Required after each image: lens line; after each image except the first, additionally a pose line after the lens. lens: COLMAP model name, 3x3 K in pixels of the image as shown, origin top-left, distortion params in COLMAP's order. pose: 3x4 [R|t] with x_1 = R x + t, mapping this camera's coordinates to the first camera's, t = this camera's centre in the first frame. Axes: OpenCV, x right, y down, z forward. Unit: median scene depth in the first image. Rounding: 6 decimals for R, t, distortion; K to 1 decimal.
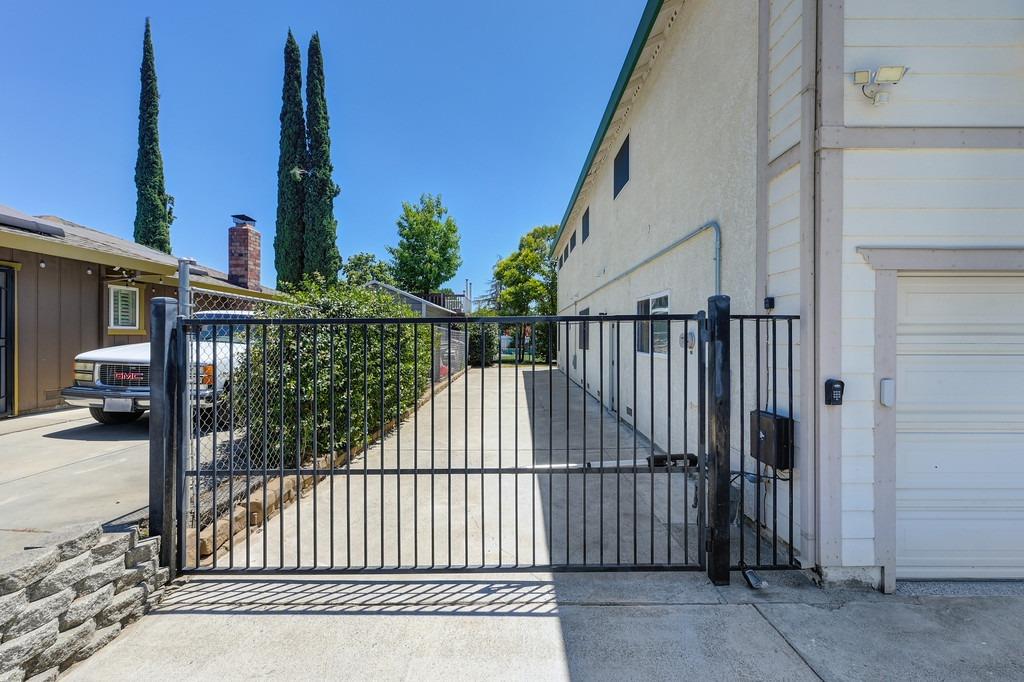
lens RADIAL K [[485.8, 0, 513.5], [0, 485.8, 346.8], [0, 0, 1]] dist [-0.002574, 0.001461]
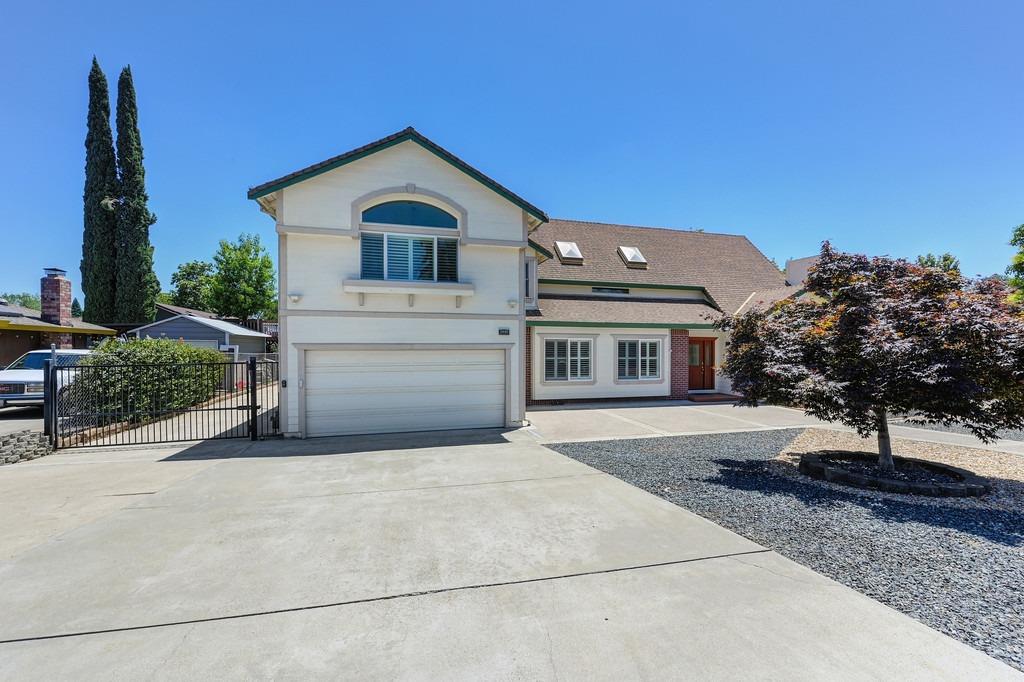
lens RADIAL K [[501.4, 0, 563.6], [0, 501.4, 362.6], [0, 0, 1]] dist [-0.010274, 0.003567]
pose [[0.950734, -0.013771, 0.309703, 0.153146], [0.011182, 0.999886, 0.010133, -0.008248], [-0.309807, -0.006171, 0.950779, -0.327976]]
